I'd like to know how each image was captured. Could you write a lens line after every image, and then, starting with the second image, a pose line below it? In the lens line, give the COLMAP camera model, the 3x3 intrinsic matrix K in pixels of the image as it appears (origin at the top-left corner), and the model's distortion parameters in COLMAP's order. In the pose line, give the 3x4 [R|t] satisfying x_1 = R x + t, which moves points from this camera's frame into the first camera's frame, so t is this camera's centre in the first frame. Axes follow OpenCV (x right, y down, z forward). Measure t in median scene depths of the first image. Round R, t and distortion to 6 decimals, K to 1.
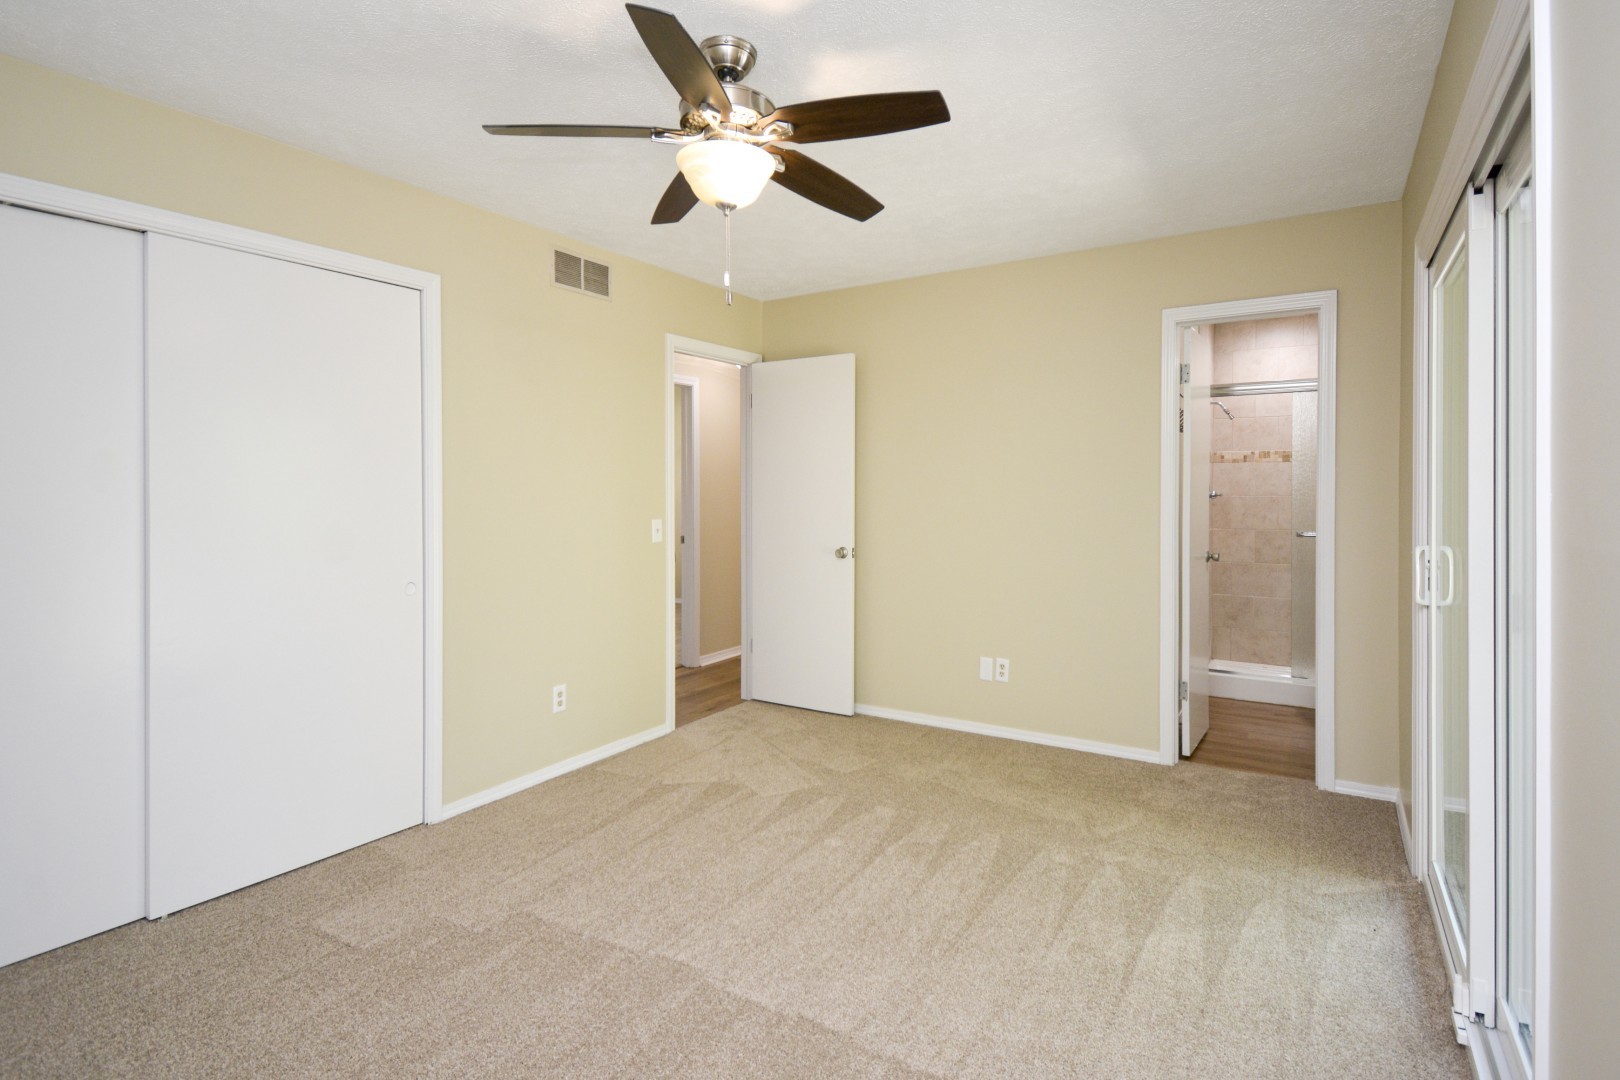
lens RADIAL K [[789.7, 0, 812.1], [0, 789.7, 500.1], [0, 0, 1]] dist [0.001787, -0.000089]
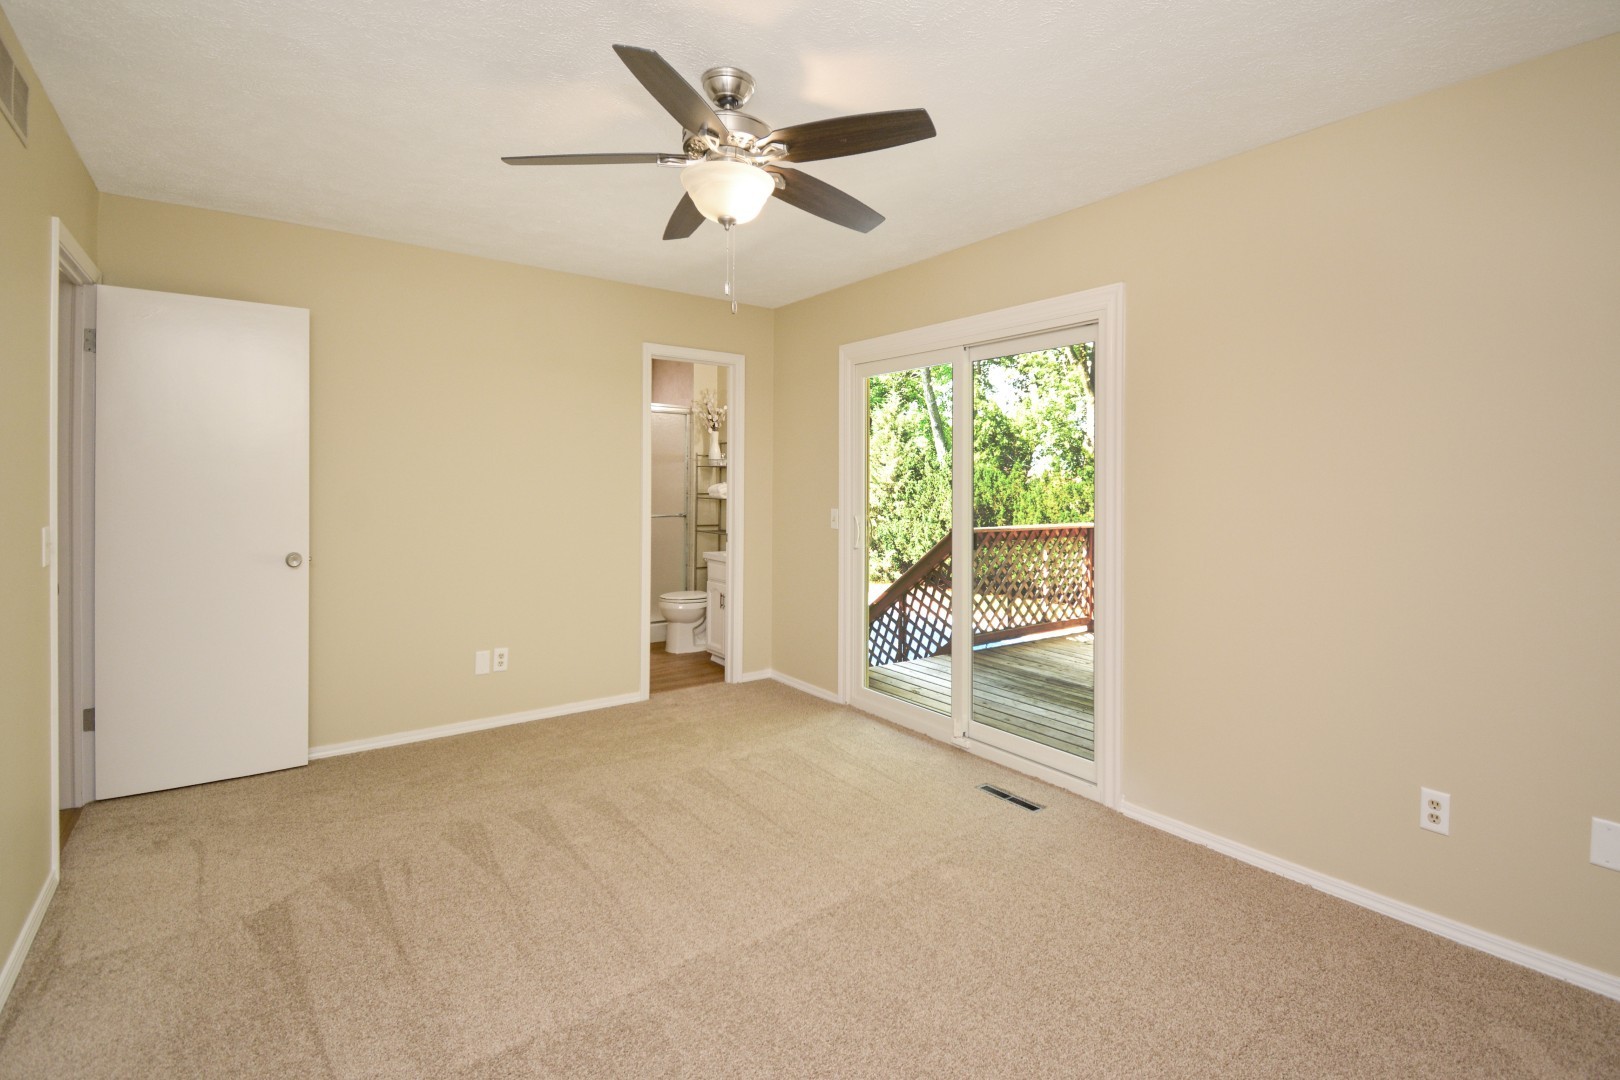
lens RADIAL K [[776.2, 0, 811.6], [0, 776.2, 480.3], [0, 0, 1]] dist [-0.000387, -0.000738]
pose [[0.357547, 0.007512, 0.933865, -0.680522], [0.003252, 0.999952, -0.009289, -0.005375], [-0.933889, 0.006358, 0.357505, 0.335098]]
